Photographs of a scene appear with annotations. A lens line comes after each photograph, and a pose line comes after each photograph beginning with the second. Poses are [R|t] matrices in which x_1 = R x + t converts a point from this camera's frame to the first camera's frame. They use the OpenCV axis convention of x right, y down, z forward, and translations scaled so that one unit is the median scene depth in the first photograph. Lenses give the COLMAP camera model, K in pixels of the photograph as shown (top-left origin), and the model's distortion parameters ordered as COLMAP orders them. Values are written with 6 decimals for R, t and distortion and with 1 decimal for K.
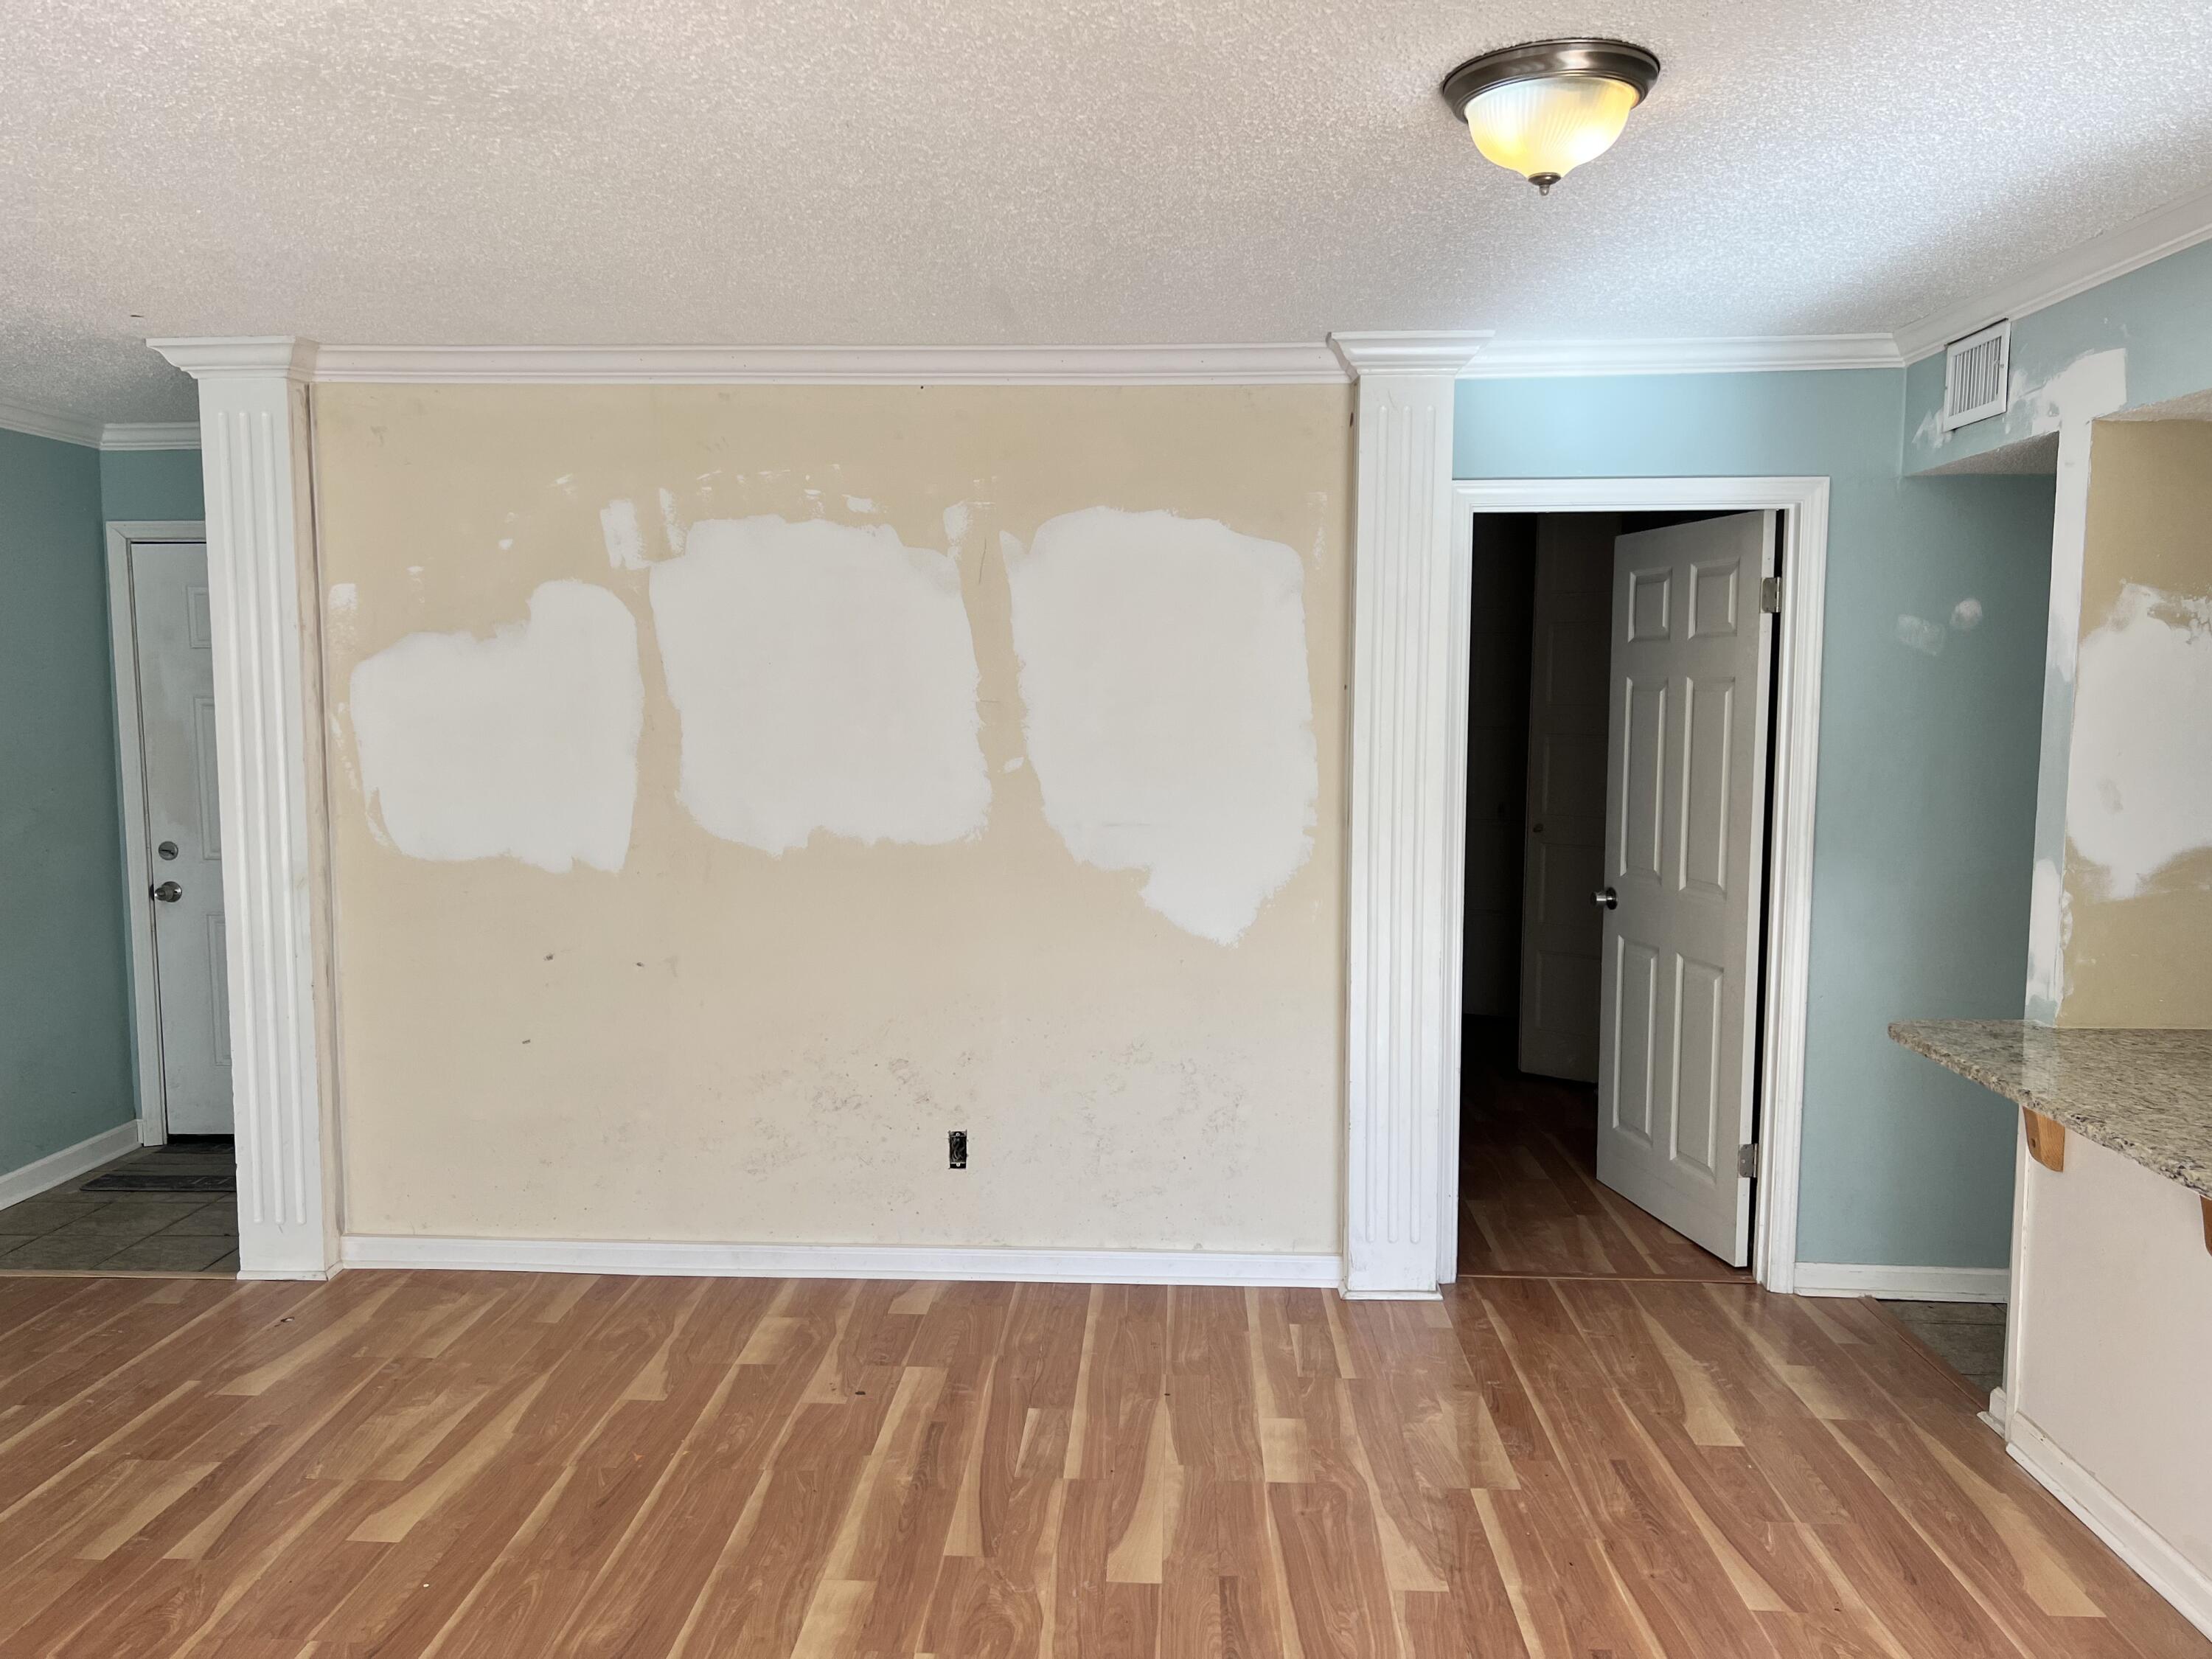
lens RADIAL K [[1647.0, 0, 1112.1], [0, 1647.0, 849.1], [0, 0, 1]] dist [0.047565, -0.058517]
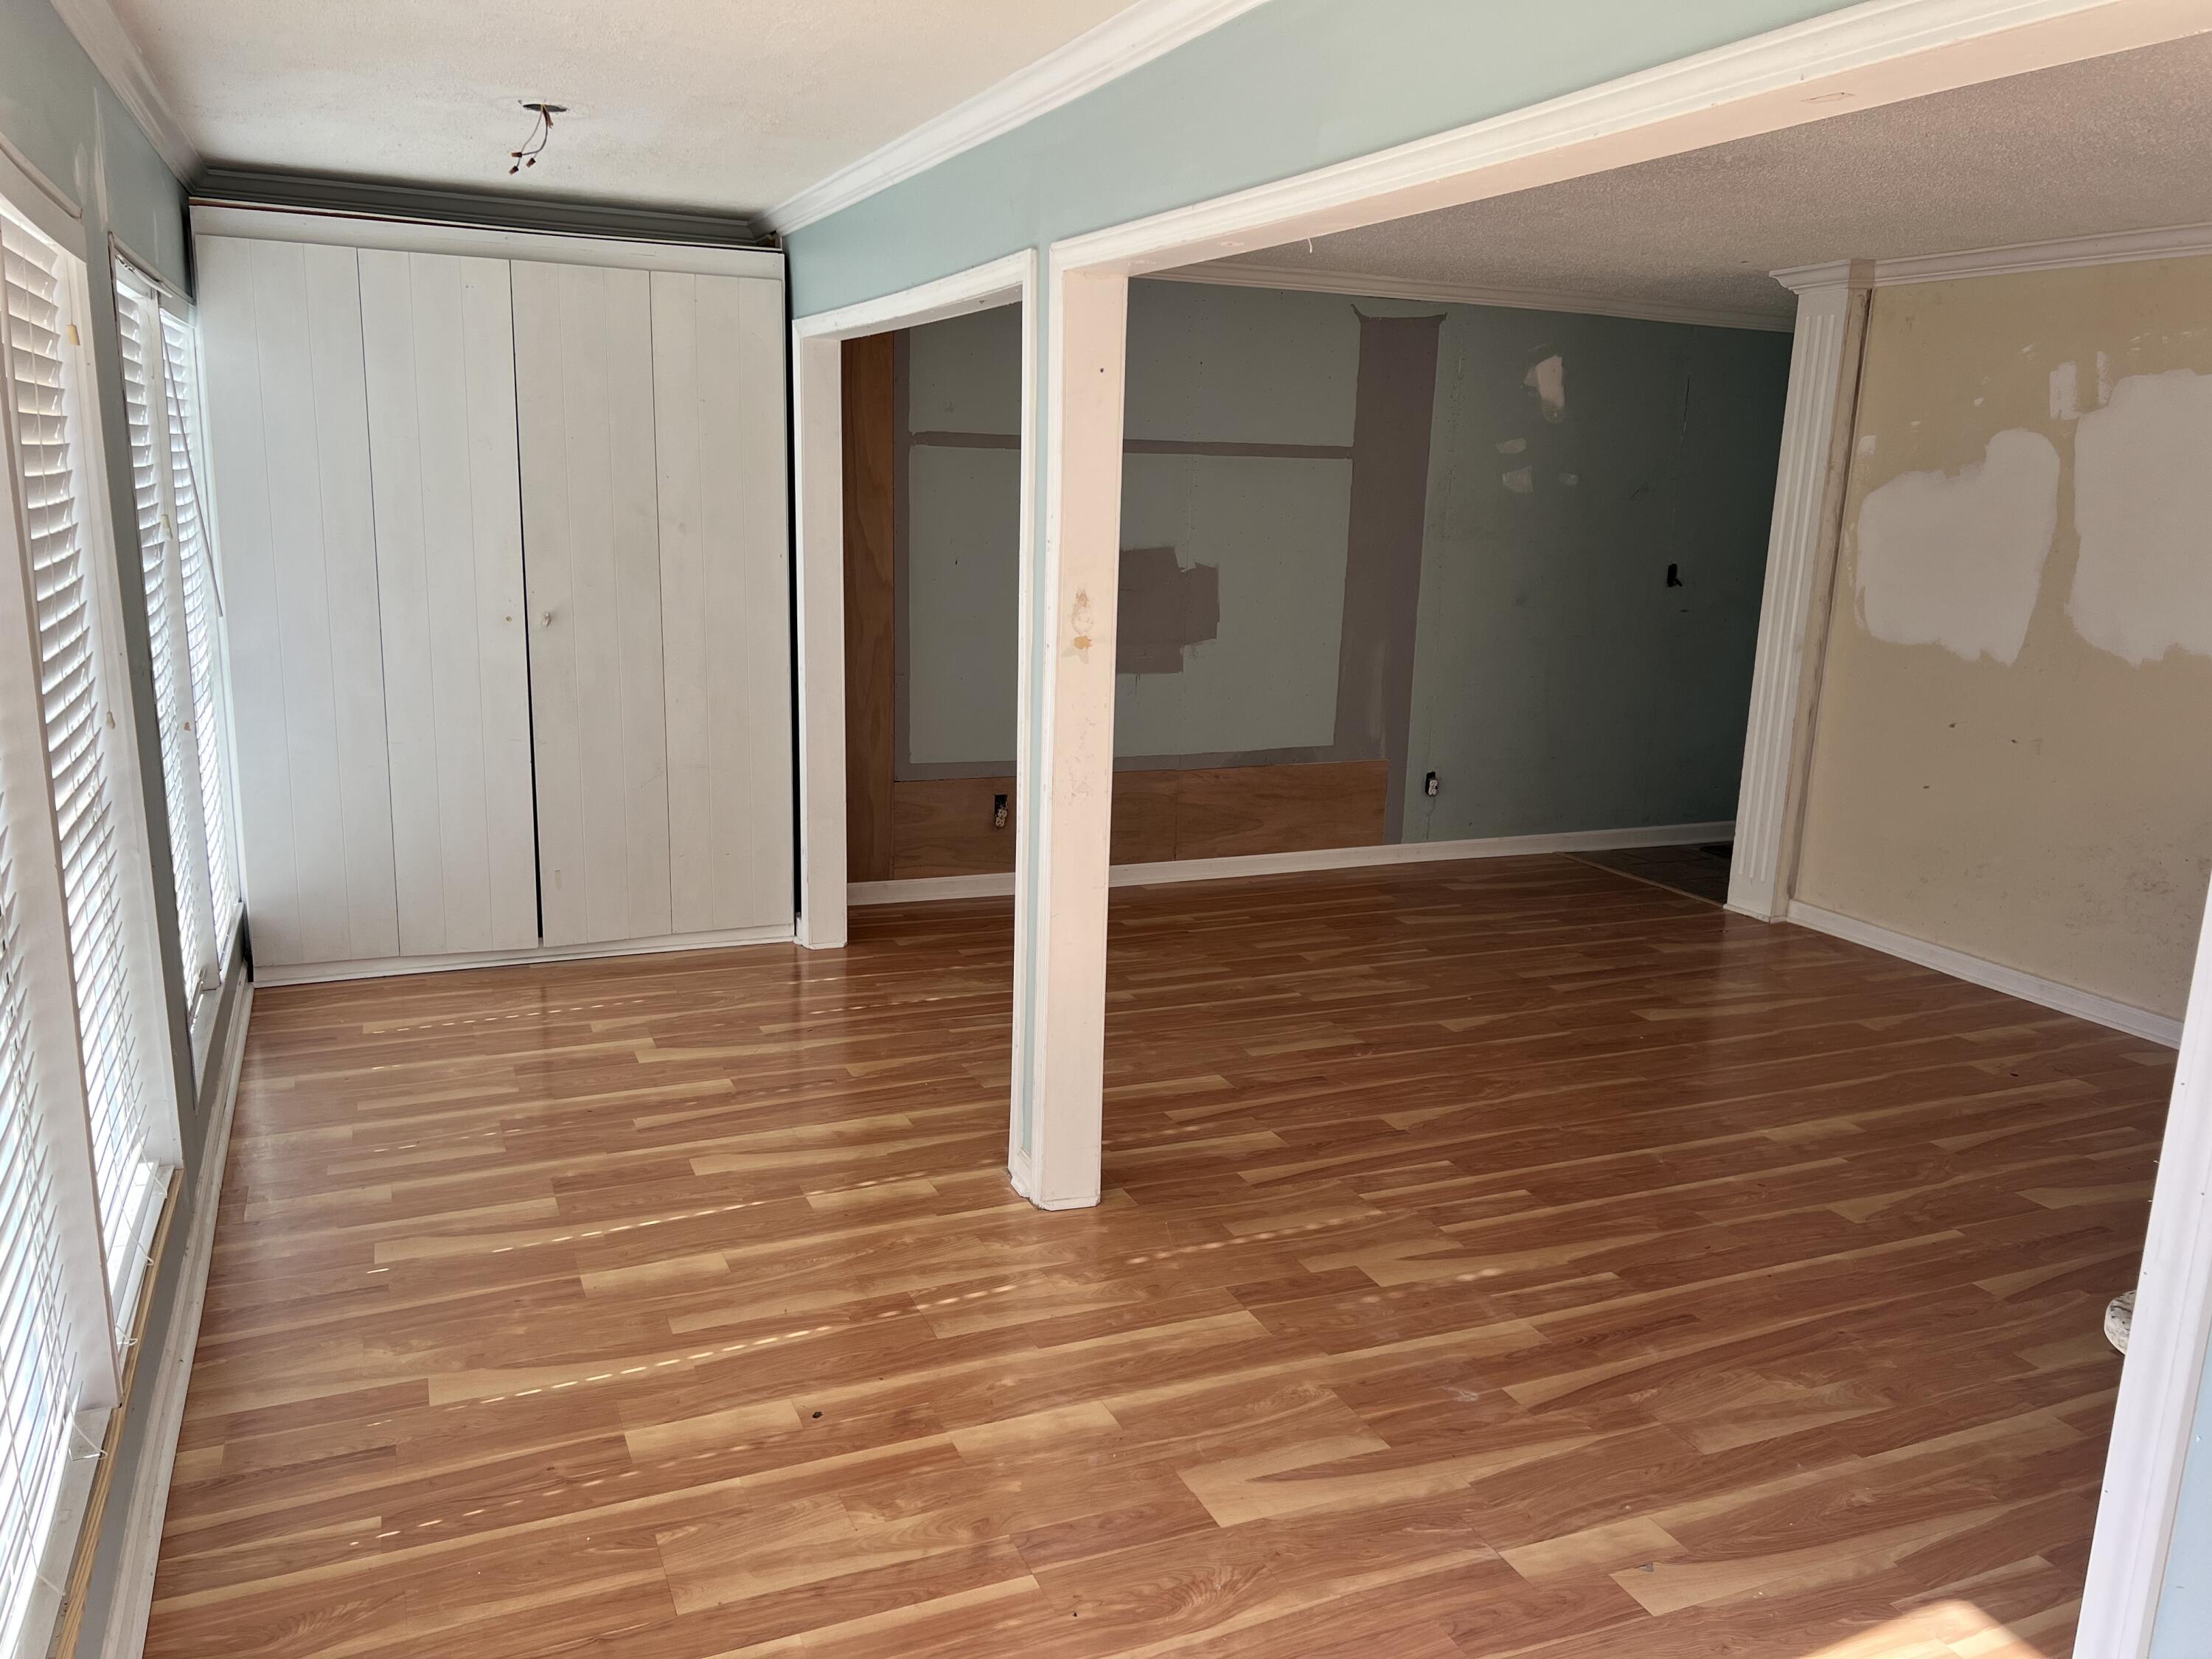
lens RADIAL K [[1684.5, 0, 1107.8], [0, 1684.5, 835.1], [0, 0, 1]] dist [0.090040, -0.094890]
pose [[0.447852, 0.196661, -0.872211, 0.645377], [-0.119996, 0.979906, 0.159330, 0.017878], [0.886019, 0.033306, 0.462451, -0.241377]]
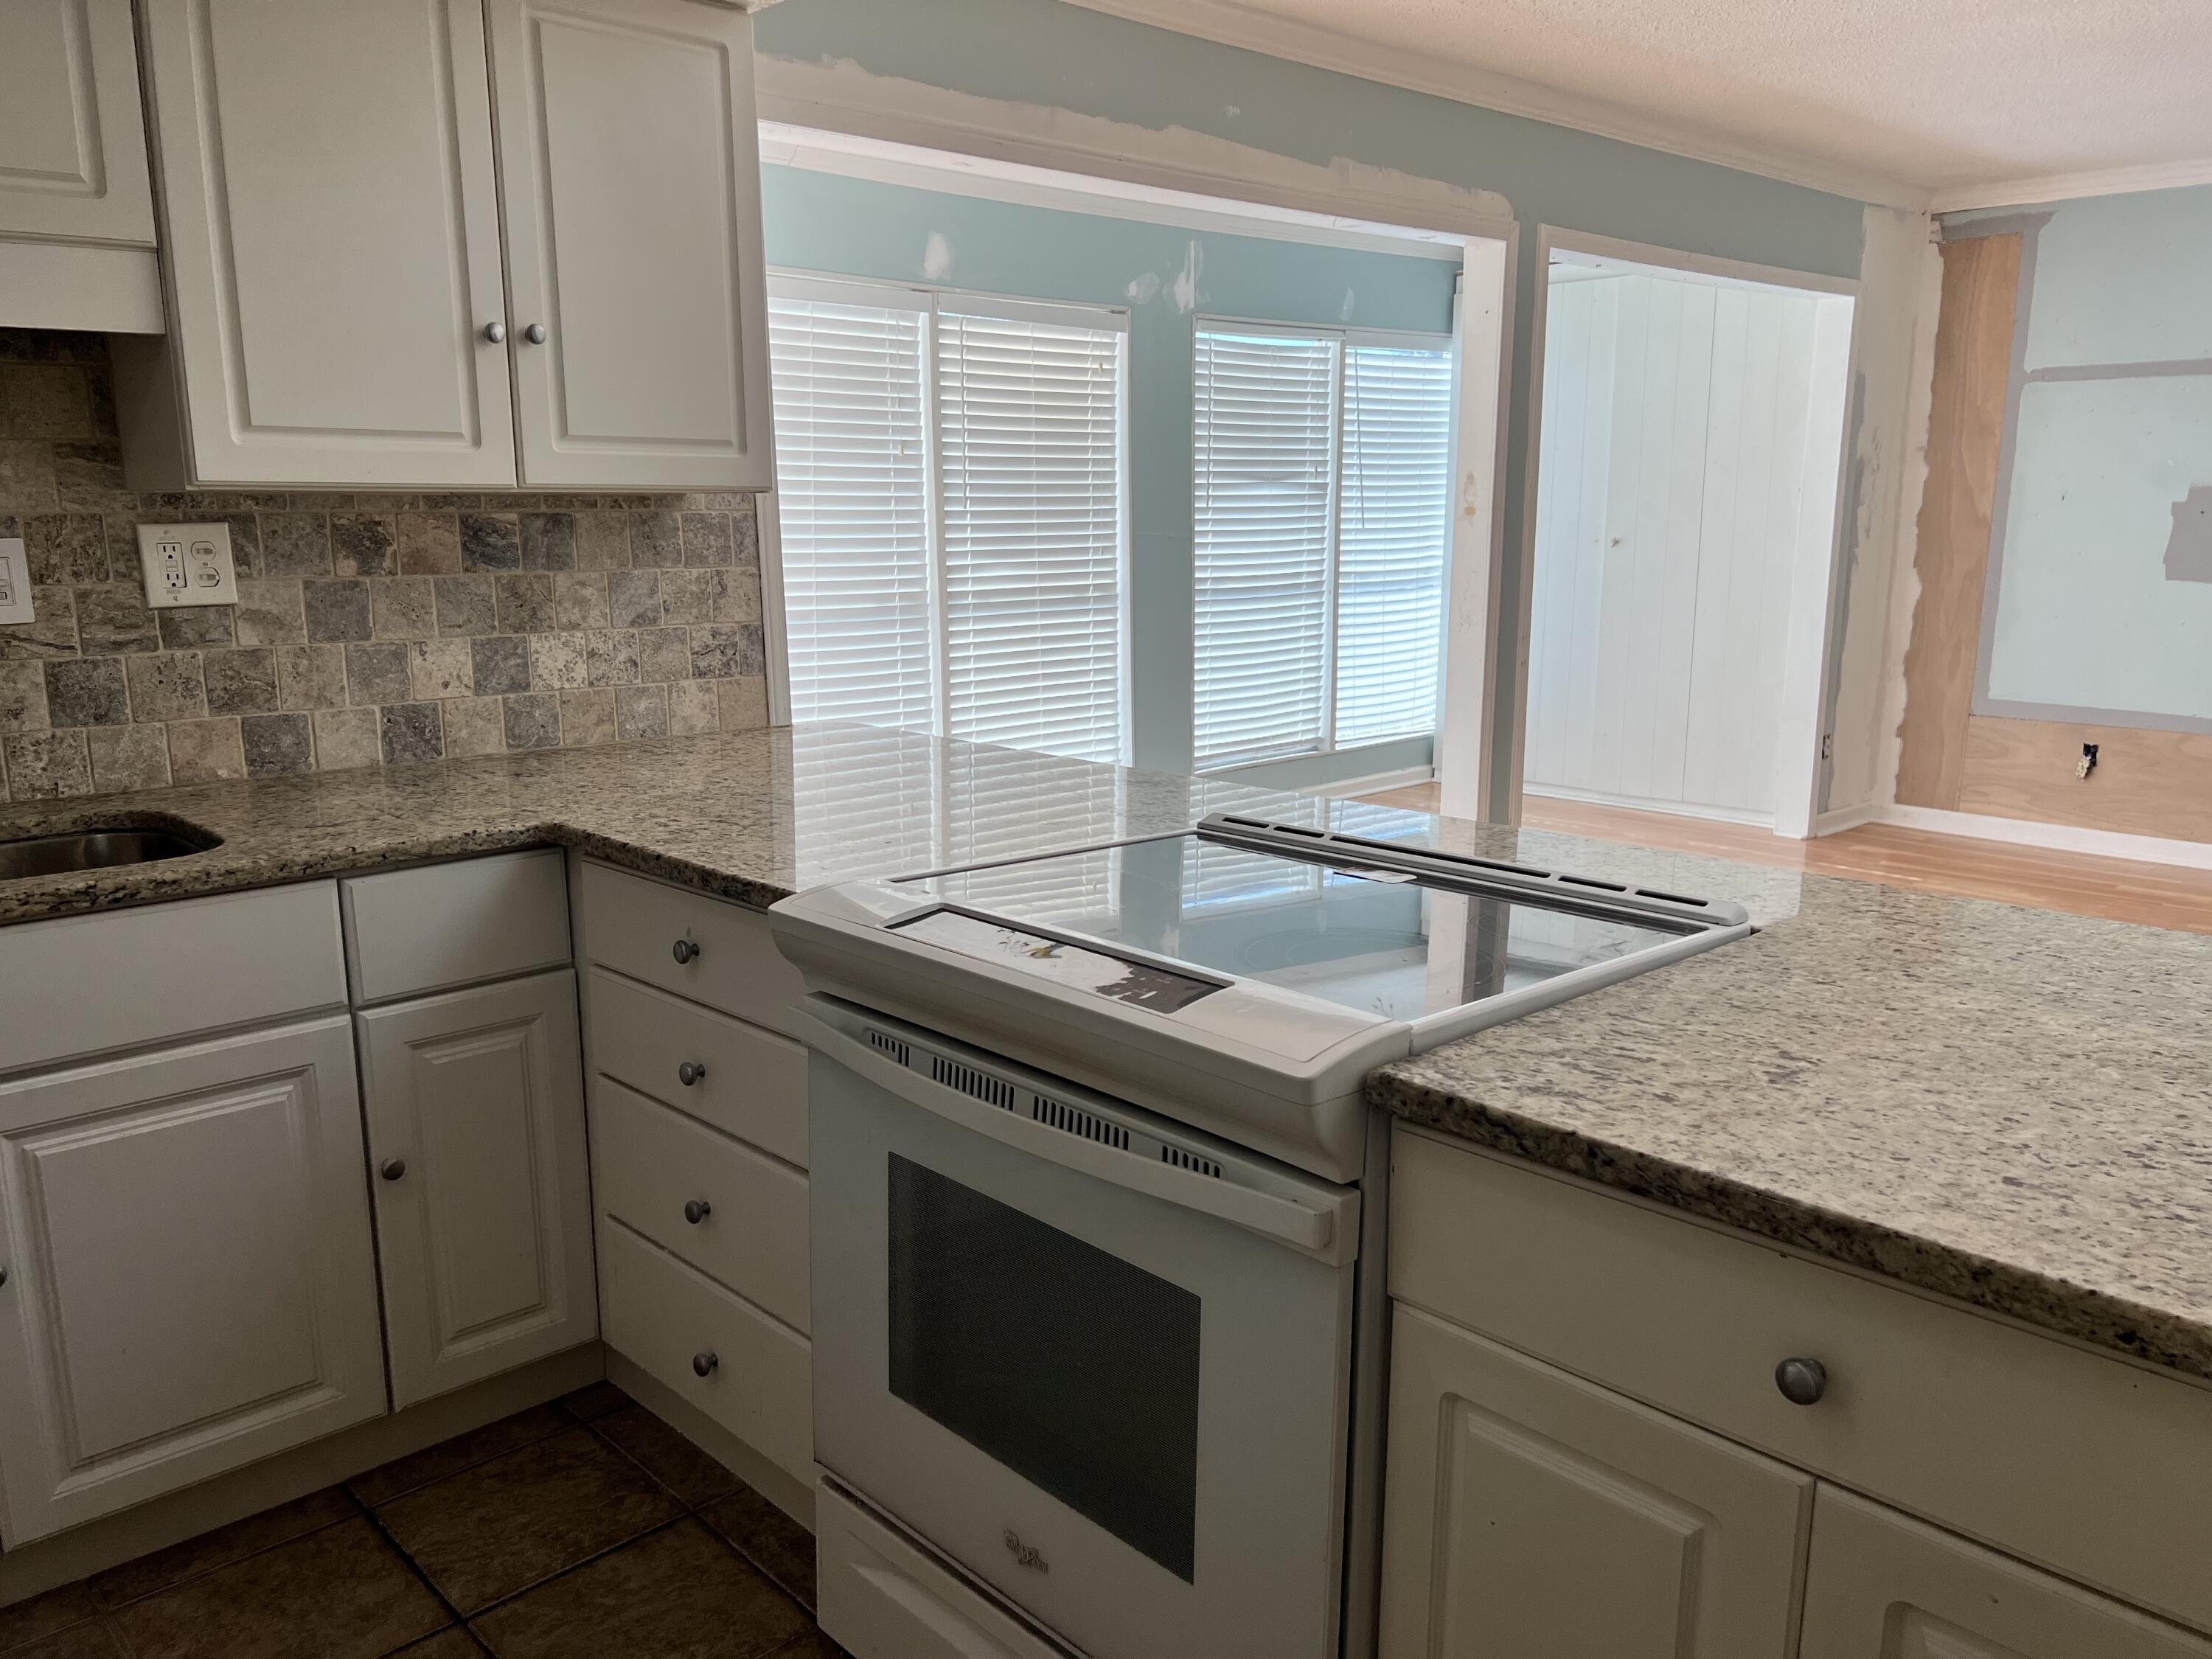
lens RADIAL K [[1695.9, 0, 1071.6], [0, 1695.9, 866.1], [0, 0, 1]] dist [0.068481, -0.077417]
pose [[-0.698875, 0.152097, -0.698885, 0.962295], [-0.070173, 0.957833, 0.278624, -0.017789], [0.711793, 0.243766, -0.658733, 0.886495]]
